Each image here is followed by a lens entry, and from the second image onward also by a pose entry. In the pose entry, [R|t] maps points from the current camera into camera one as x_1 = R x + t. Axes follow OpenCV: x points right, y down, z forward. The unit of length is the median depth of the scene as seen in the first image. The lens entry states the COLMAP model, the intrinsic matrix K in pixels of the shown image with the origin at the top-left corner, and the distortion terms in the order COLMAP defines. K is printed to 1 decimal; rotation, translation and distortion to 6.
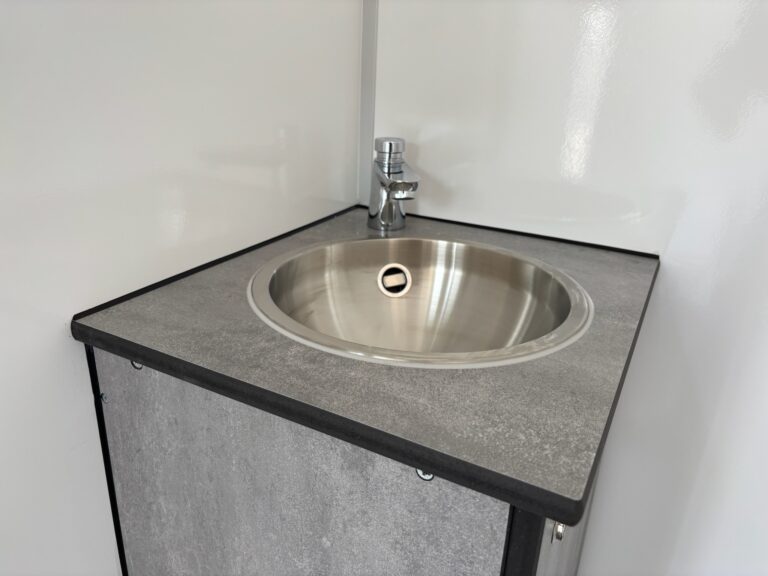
lens RADIAL K [[583.1, 0, 386.6], [0, 583.1, 284.6], [0, 0, 1]] dist [0.037708, -0.032594]
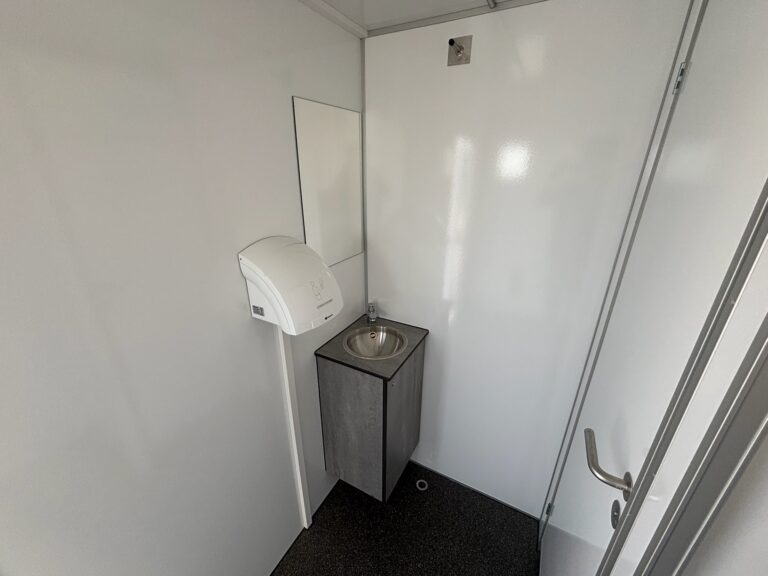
lens RADIAL K [[304.9, 0, 387.3], [0, 304.9, 286.9], [0, 0, 1]] dist [0.000670, 0.000441]
pose [[0.999341, -0.036214, -0.002667, 0.221760], [0.036225, 0.999334, 0.004380, -0.565222], [0.002506, -0.004473, 0.999987, -1.992799]]
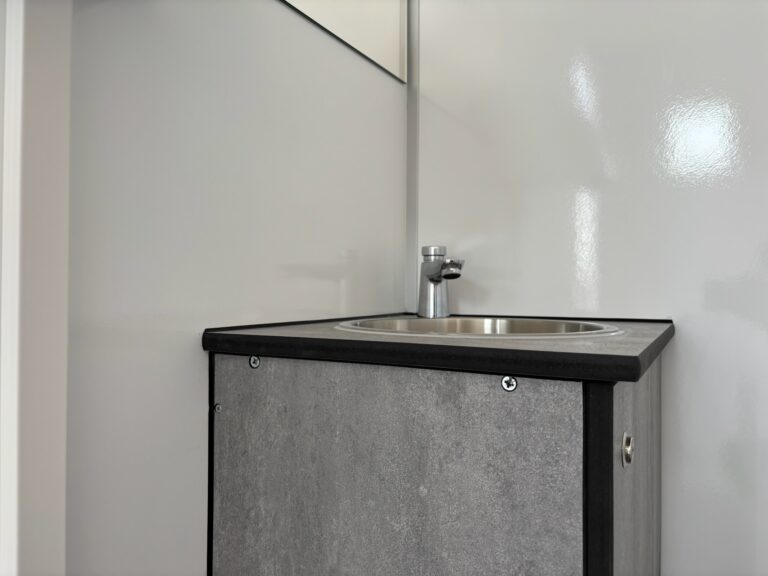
lens RADIAL K [[583.1, 0, 388.7], [0, 583.1, 284.6], [0, 0, 1]] dist [0.037708, -0.032594]
pose [[0.999246, -0.038269, -0.006550, -0.129326], [0.032999, 0.926000, -0.376080, 0.435345], [0.020458, 0.375580, 0.926564, -0.172981]]
